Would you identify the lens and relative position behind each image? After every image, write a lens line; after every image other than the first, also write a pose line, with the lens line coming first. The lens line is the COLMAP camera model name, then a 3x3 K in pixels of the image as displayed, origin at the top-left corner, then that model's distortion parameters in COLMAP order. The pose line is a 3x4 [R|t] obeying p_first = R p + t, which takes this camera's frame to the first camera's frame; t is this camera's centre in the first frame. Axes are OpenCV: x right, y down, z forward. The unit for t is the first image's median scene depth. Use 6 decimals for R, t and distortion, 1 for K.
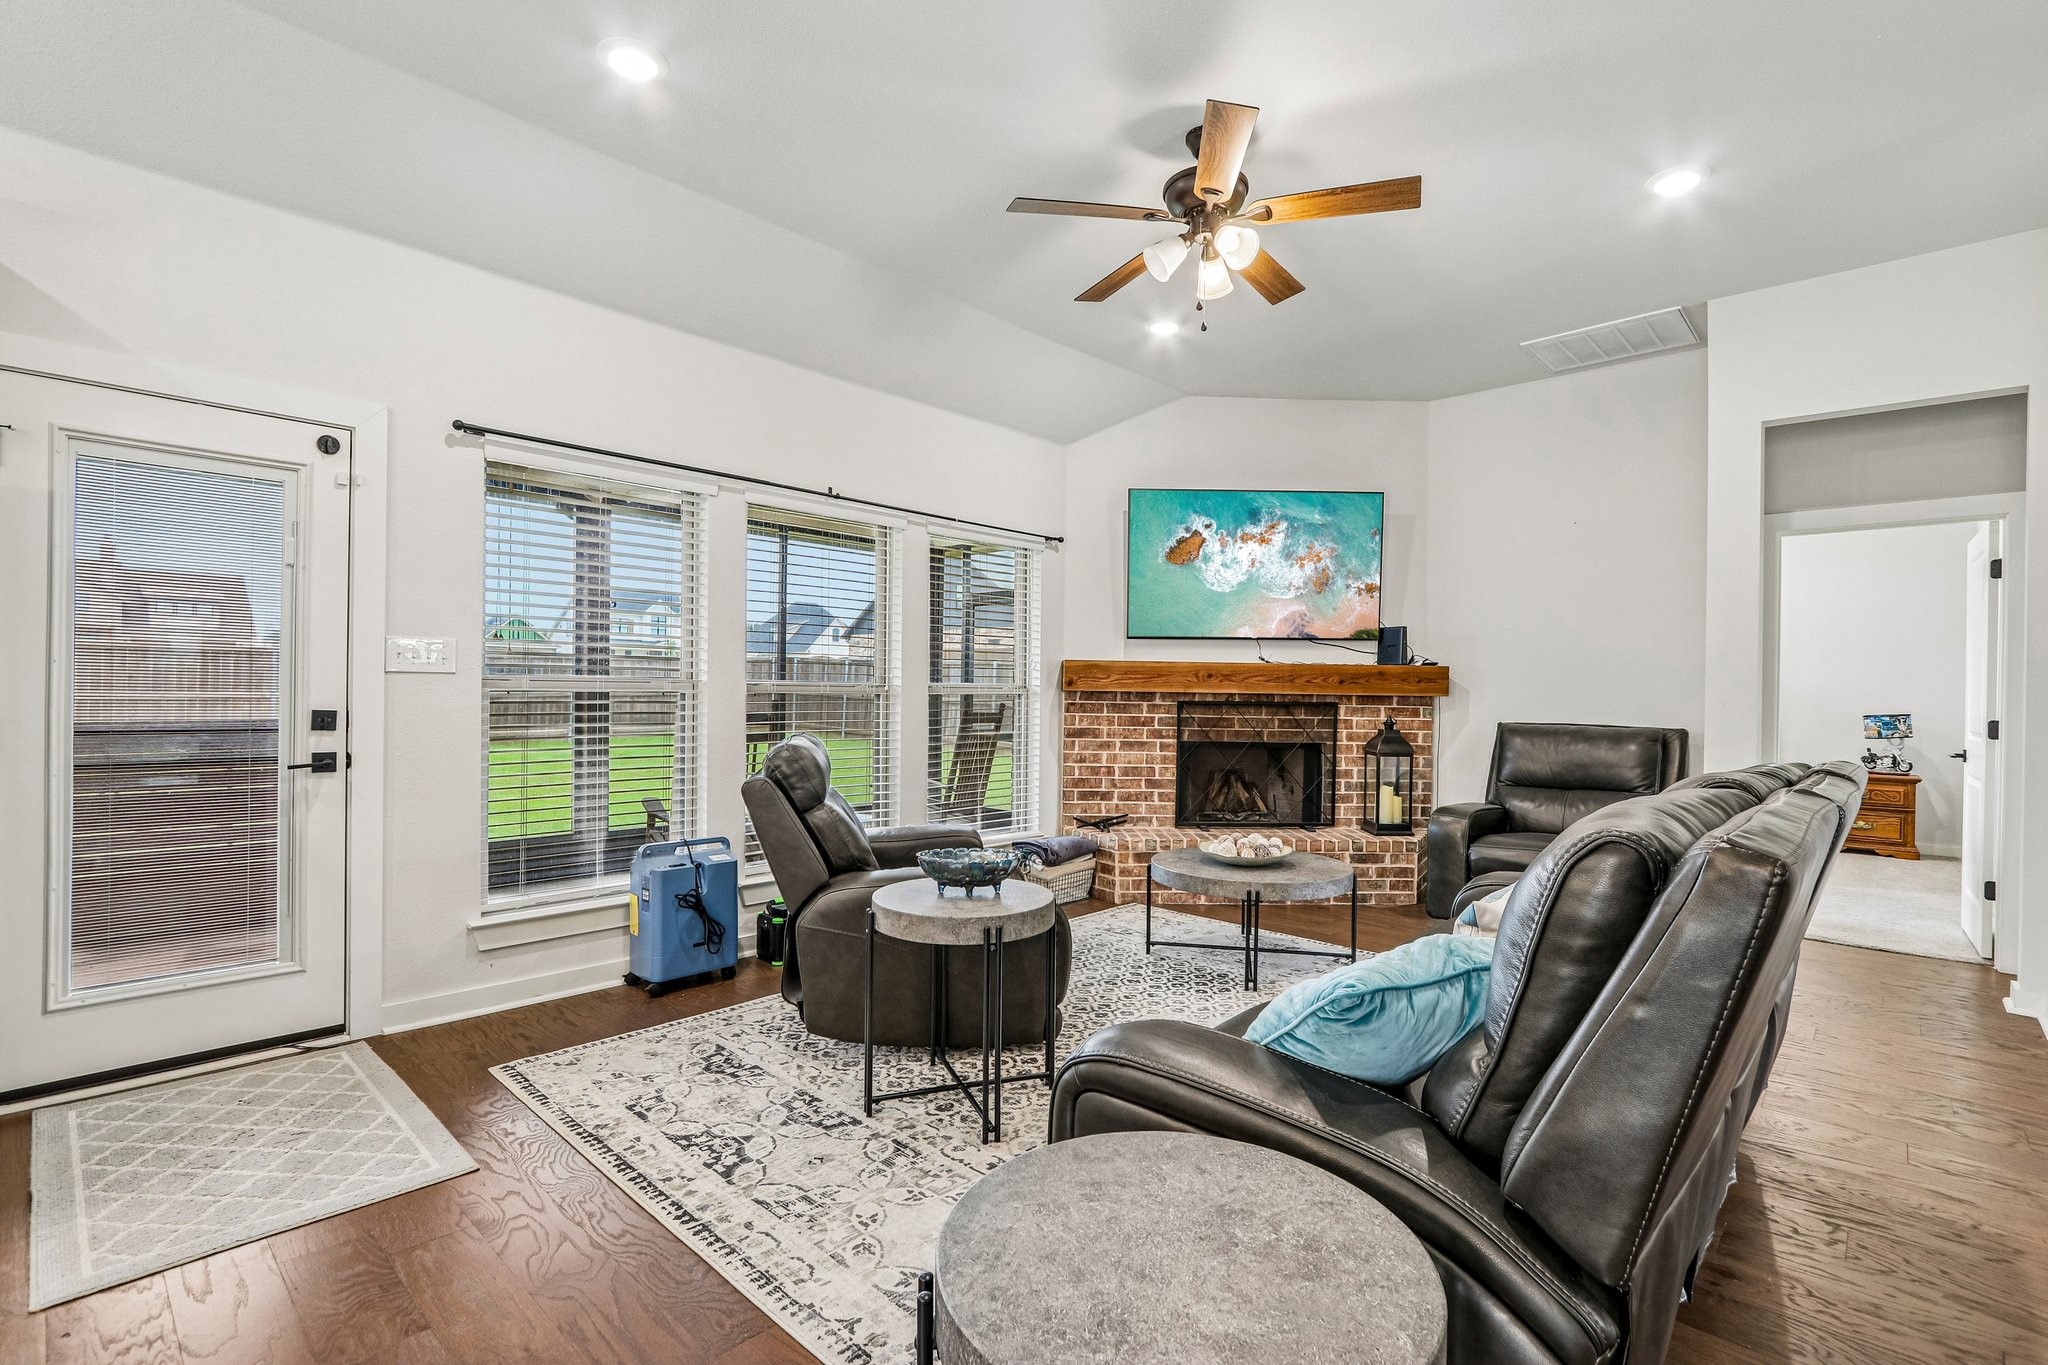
lens RADIAL K [[941.2, 0, 1033.9], [0, 941.2, 695.5], [0, 0, 1]] dist [-0.018827, 0.003630]
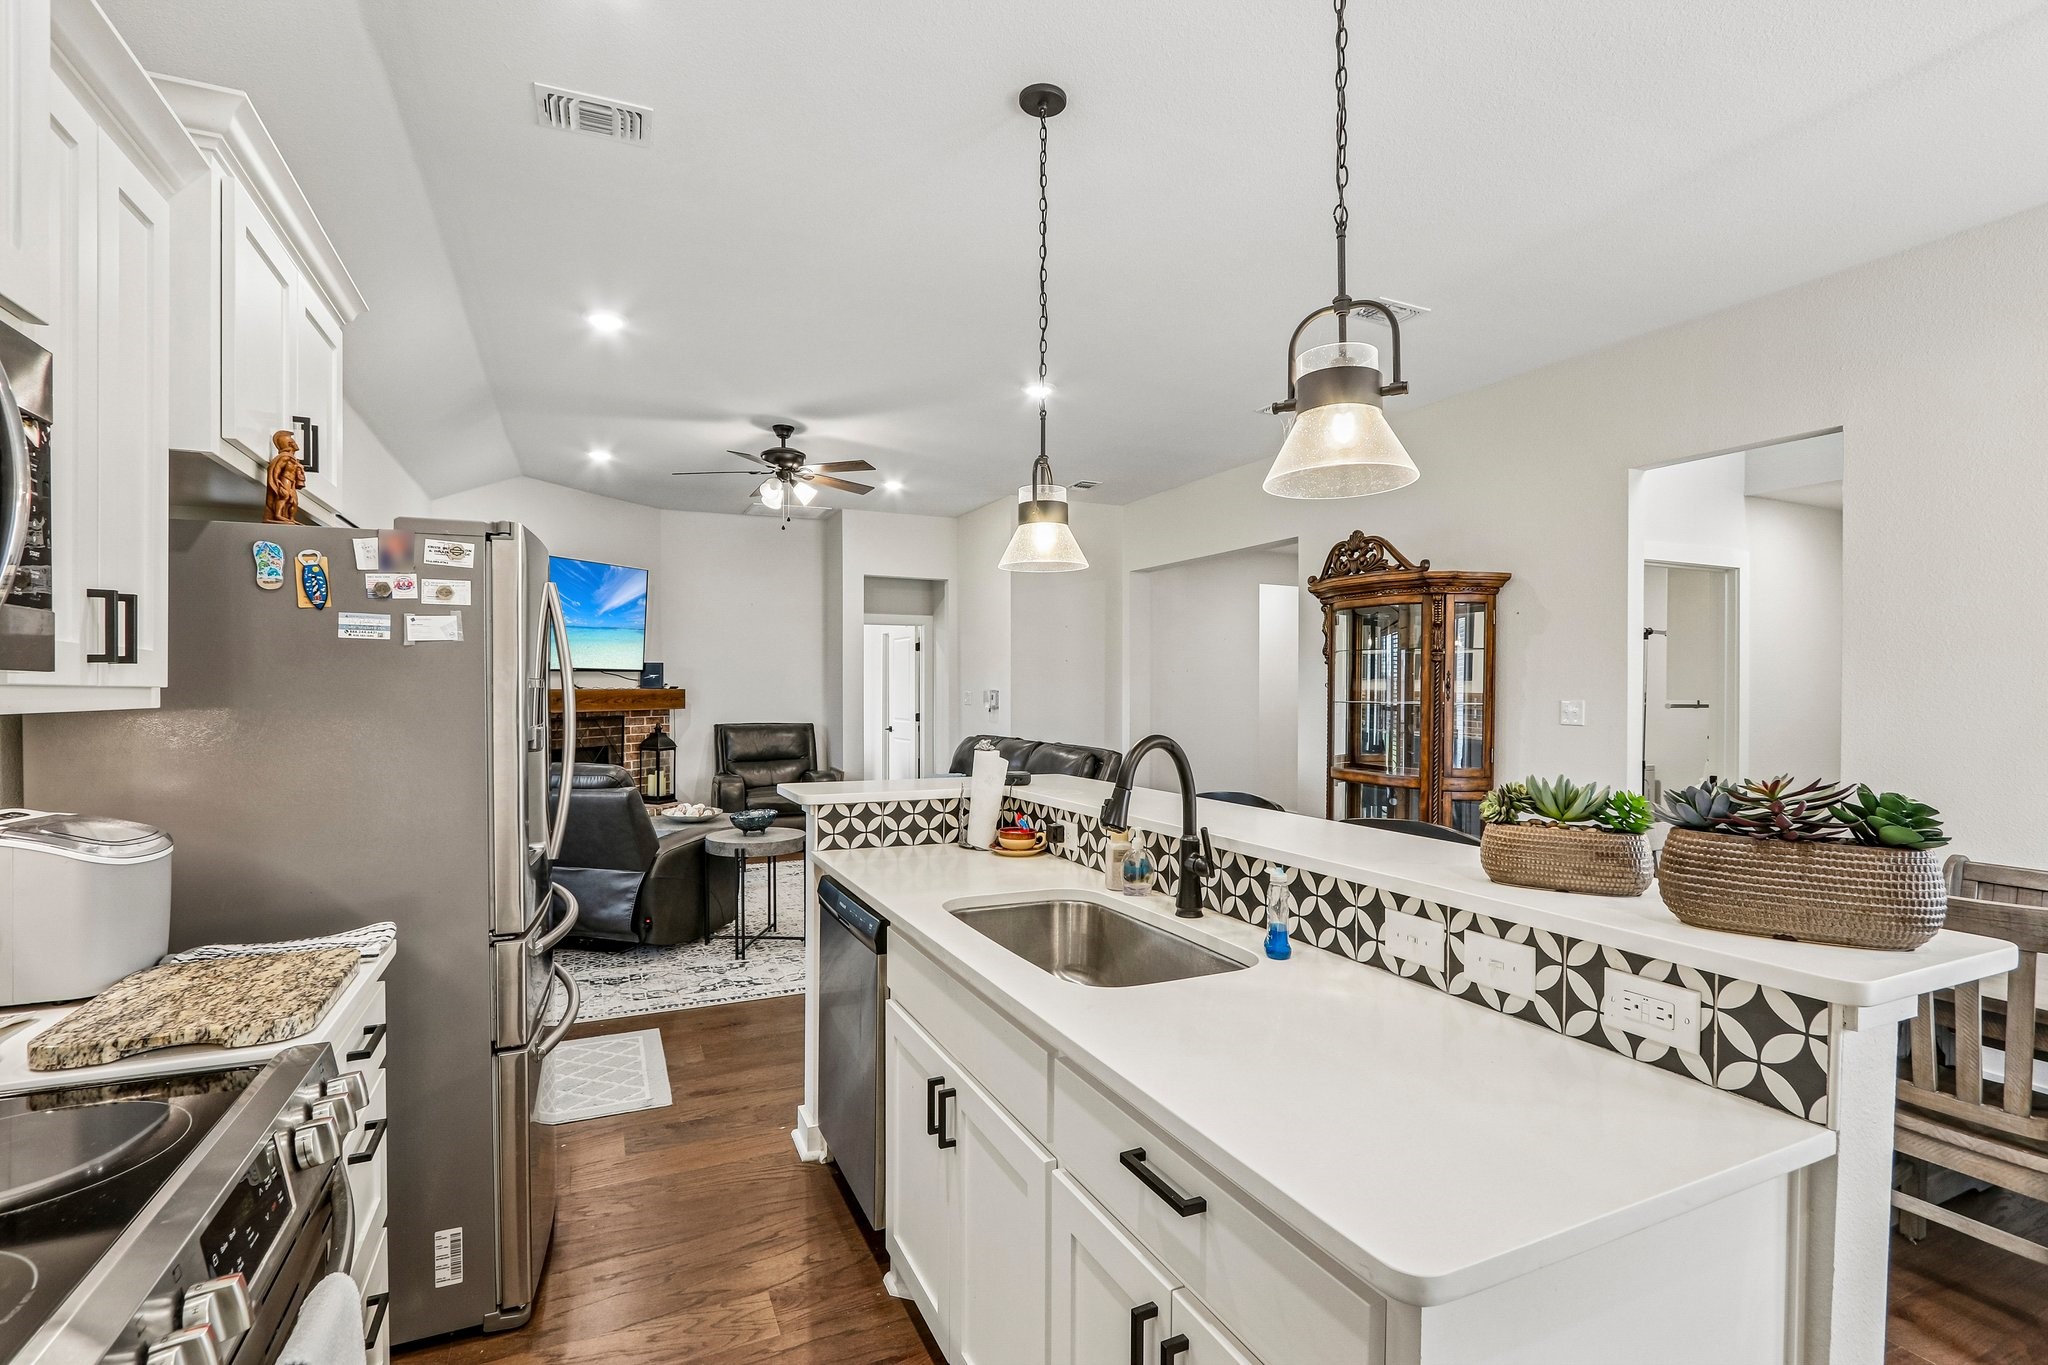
lens RADIAL K [[941.2, 0, 1026.1], [0, 941.2, 685.6], [0, 0, 1]] dist [-0.018827, 0.003630]
pose [[0.378437, -0.014277, 0.925517, -0.769398], [0.012305, 0.999870, 0.010393, -0.046320], [-0.925545, 0.007456, 0.378564, -0.098944]]
